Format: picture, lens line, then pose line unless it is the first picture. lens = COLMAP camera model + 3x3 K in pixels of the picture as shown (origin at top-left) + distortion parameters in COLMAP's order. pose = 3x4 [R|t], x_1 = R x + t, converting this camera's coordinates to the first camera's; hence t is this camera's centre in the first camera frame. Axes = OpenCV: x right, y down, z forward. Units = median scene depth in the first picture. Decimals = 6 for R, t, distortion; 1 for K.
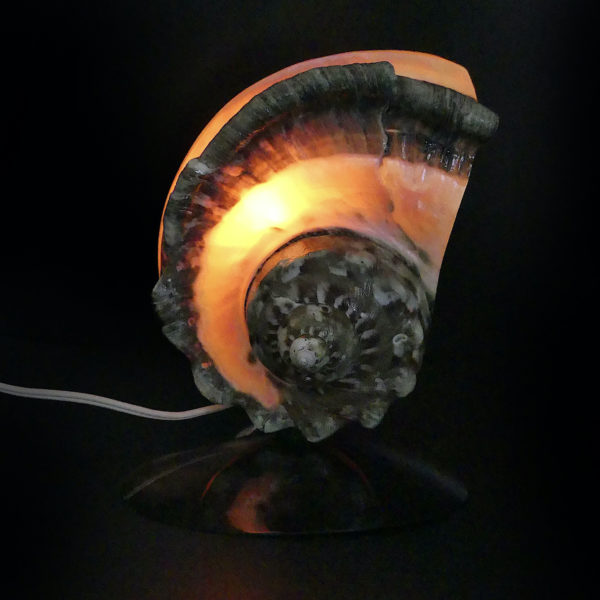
lens RADIAL K [[1879.0, 0, 303.4], [0, 1879.0, 298.4], [0, 0, 1]] dist [-0.110537, 0.000000]
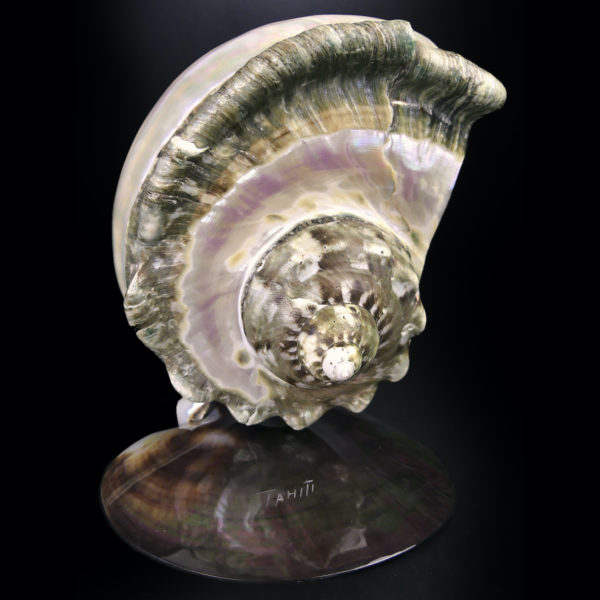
lens RADIAL K [[830.7, 0, 320.0], [0, 830.7, 340.5], [0, 0, 1]] dist [-0.013379, 0.000000]
pose [[0.925404, -0.100489, 0.365416, -0.144982], [0.032429, 0.981666, 0.187831, -0.053234], [-0.377591, -0.161969, 0.911697, 0.633150]]
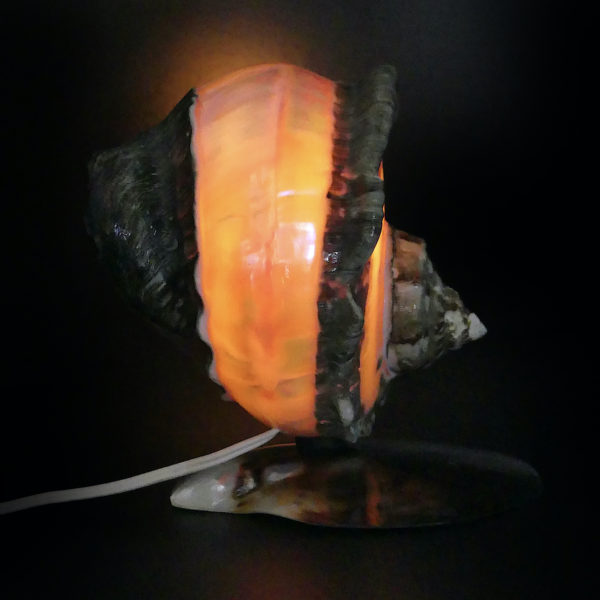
lens RADIAL K [[1879.0, 0, 299.5], [0, 1879.0, 304.3], [0, 0, 1]] dist [-0.110537, 0.000000]
pose [[0.013410, -0.170739, 0.985225, -1.047258], [0.202389, 0.965382, 0.164546, -0.178903], [-0.979213, 0.197193, 0.047501, 1.015260]]
